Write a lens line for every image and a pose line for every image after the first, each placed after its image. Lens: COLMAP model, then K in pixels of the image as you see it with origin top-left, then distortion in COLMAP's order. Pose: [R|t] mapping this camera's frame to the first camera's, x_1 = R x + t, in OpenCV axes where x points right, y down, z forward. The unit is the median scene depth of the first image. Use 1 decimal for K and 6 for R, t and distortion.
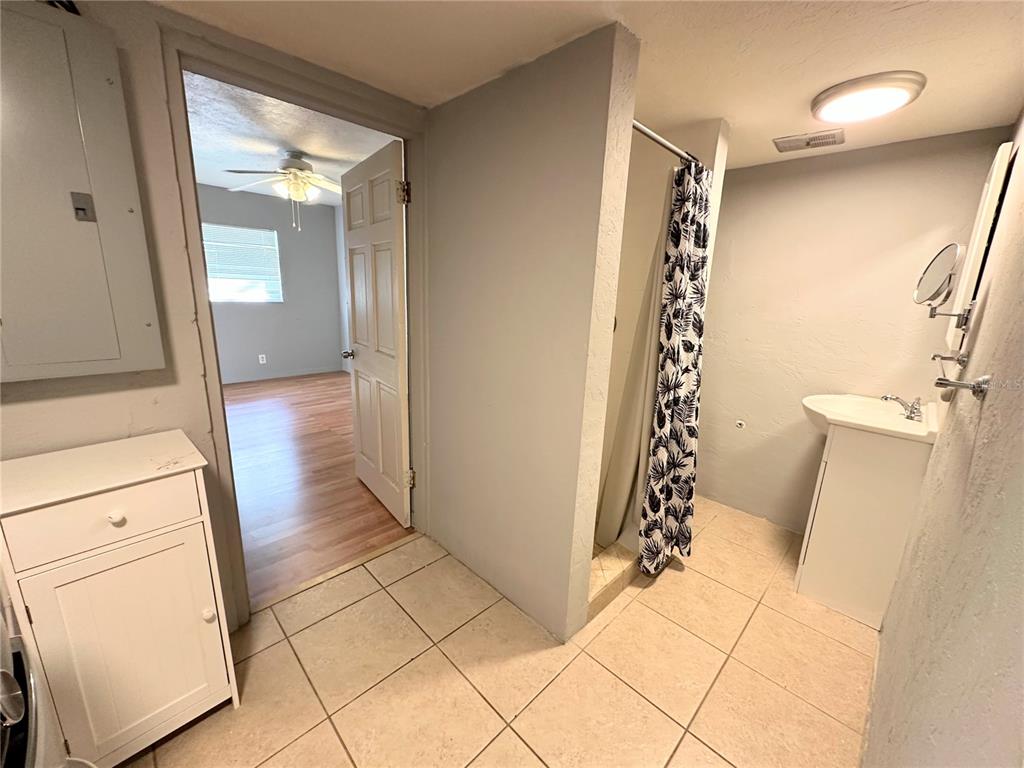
lens RADIAL K [[409.0, 0, 508.9], [0, 409.0, 384.1], [0, 0, 1]] dist [-0.003884, 0.000740]
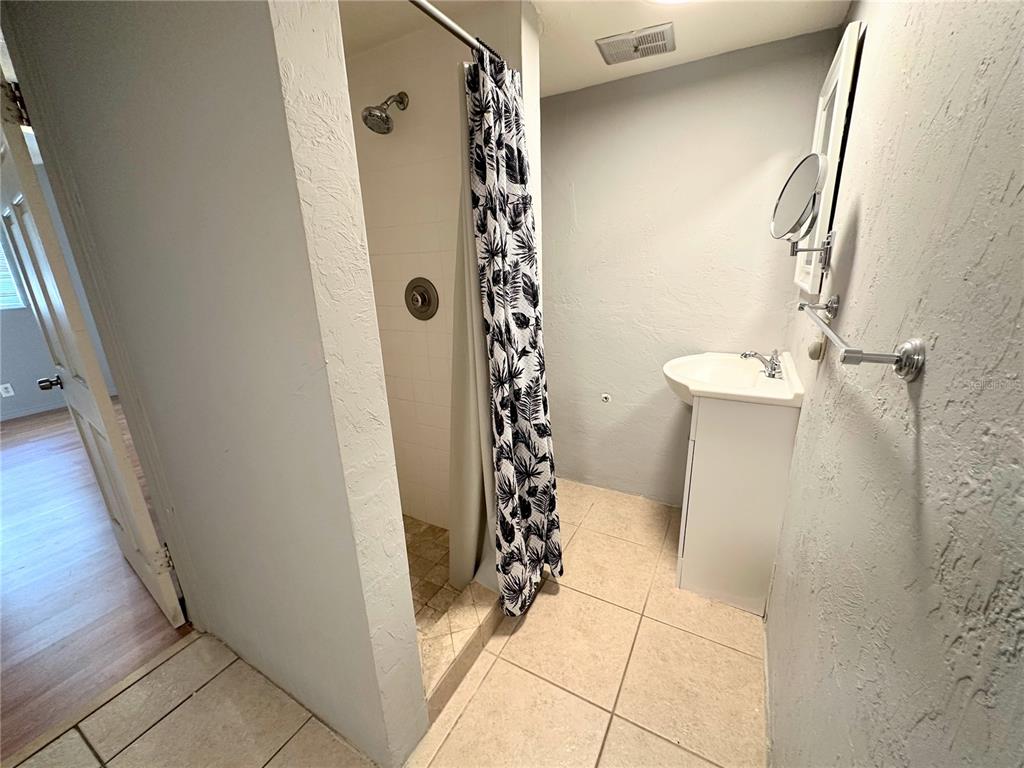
lens RADIAL K [[409.0, 0, 508.4], [0, 409.0, 383.6], [0, 0, 1]] dist [-0.003884, 0.000740]
pose [[0.960043, -0.145069, 0.239315, 0.220514], [0.130276, 0.988514, 0.076603, -0.038947], [-0.247679, -0.042365, 0.967915, 0.279015]]
